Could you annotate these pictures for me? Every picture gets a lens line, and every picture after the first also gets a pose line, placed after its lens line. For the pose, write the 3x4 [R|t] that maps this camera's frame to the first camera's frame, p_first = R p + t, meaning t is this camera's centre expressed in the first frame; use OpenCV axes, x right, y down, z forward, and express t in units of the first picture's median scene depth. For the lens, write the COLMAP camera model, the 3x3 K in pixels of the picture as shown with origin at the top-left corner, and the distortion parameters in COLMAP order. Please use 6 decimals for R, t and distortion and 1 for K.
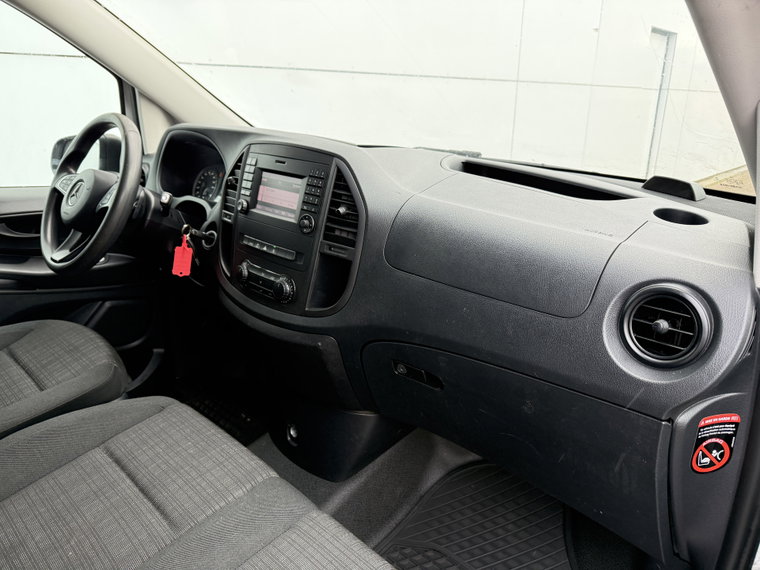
lens RADIAL K [[536.1, 0, 380.0], [0, 536.1, 285.0], [0, 0, 1]] dist [0.066780, -0.114823]
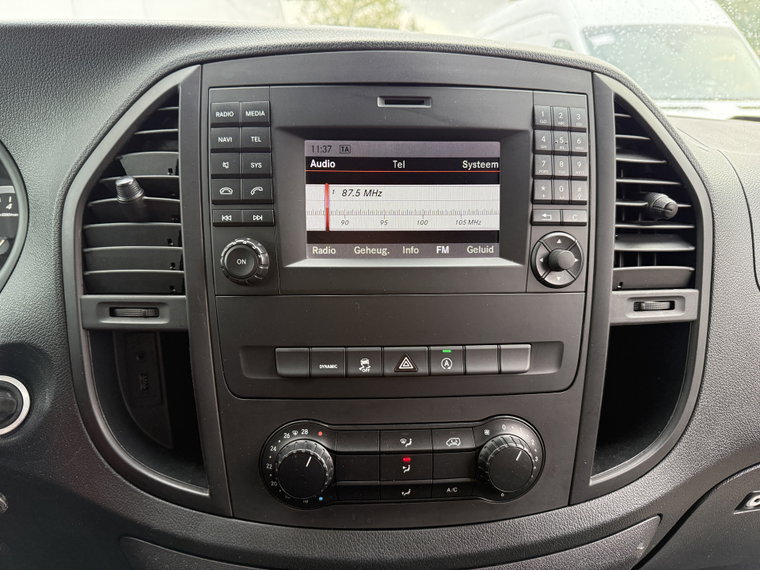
lens RADIAL K [[536.1, 0, 380.0], [0, 536.1, 285.0], [0, 0, 1]] dist [0.066780, -0.114823]
pose [[0.676447, -0.249600, 0.692906, -0.458781], [0.242288, 0.963871, 0.110674, -0.161910], [-0.695497, 0.093017, 0.712483, 0.797397]]
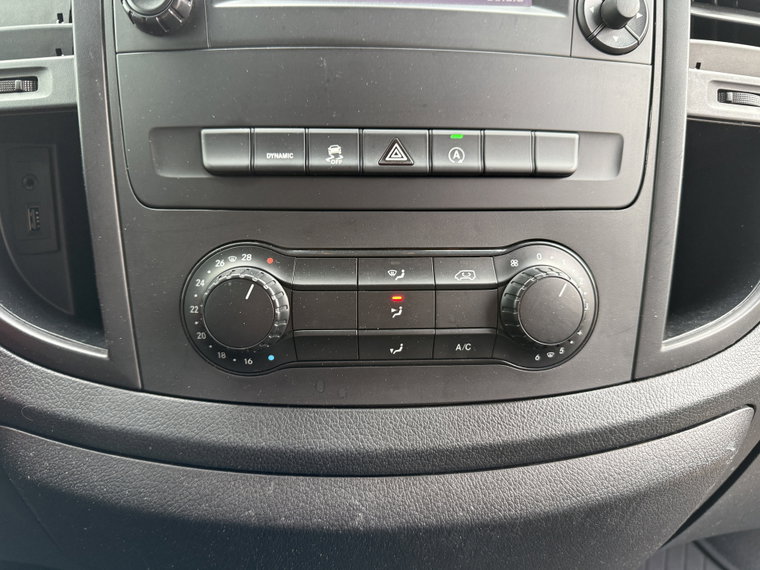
lens RADIAL K [[536.1, 0, 380.0], [0, 536.1, 285.0], [0, 0, 1]] dist [0.066780, -0.114823]
pose [[0.676956, -0.218523, 0.702836, -0.402758], [0.243397, 0.967650, 0.066424, -0.032461], [-0.694614, 0.126102, 0.708244, 0.882416]]
